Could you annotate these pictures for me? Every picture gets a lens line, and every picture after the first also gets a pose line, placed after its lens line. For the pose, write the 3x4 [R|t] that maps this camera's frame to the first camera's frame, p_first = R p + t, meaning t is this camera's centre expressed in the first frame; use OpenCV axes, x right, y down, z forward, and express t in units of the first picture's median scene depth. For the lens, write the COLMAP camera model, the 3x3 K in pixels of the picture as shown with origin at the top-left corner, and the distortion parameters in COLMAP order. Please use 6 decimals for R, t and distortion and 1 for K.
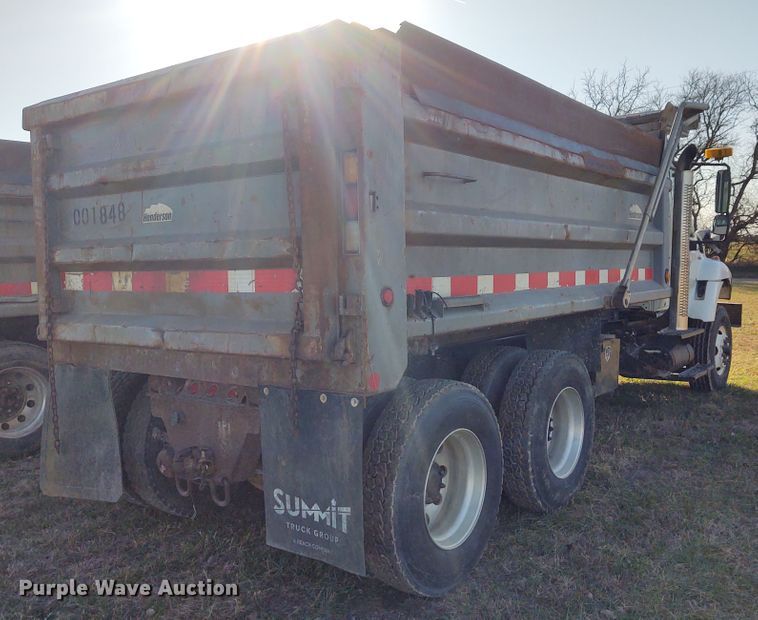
lens RADIAL K [[712.4, 0, 404.2], [0, 712.4, 311.7], [0, 0, 1]] dist [0.115951, -0.278622]
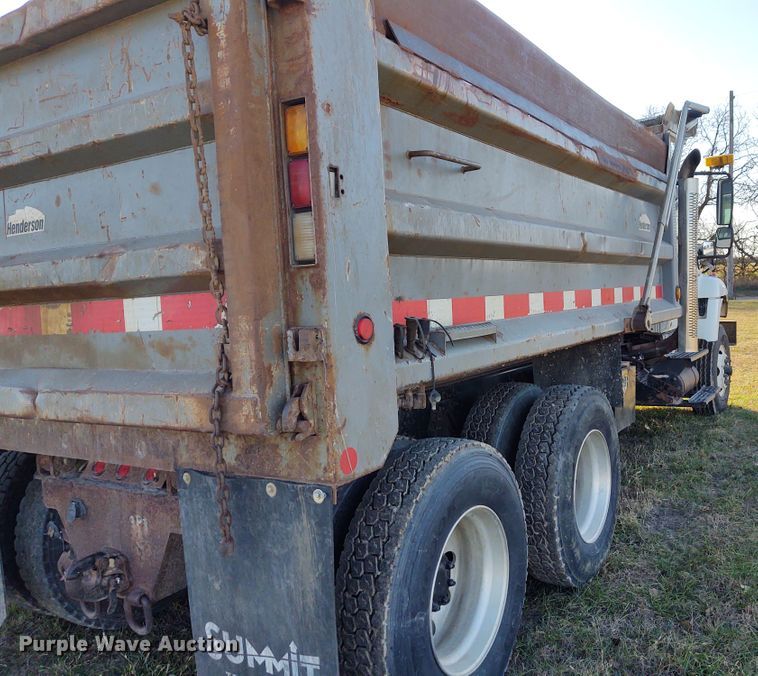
lens RADIAL K [[680.9, 0, 451.4], [0, 680.9, 340.2], [0, 0, 1]] dist [0.071266, -0.133816]
pose [[0.994892, -0.040759, 0.092355, -0.001575], [0.040770, 0.999167, 0.001760, -0.007016], [-0.092350, 0.002014, 0.995725, 0.293156]]
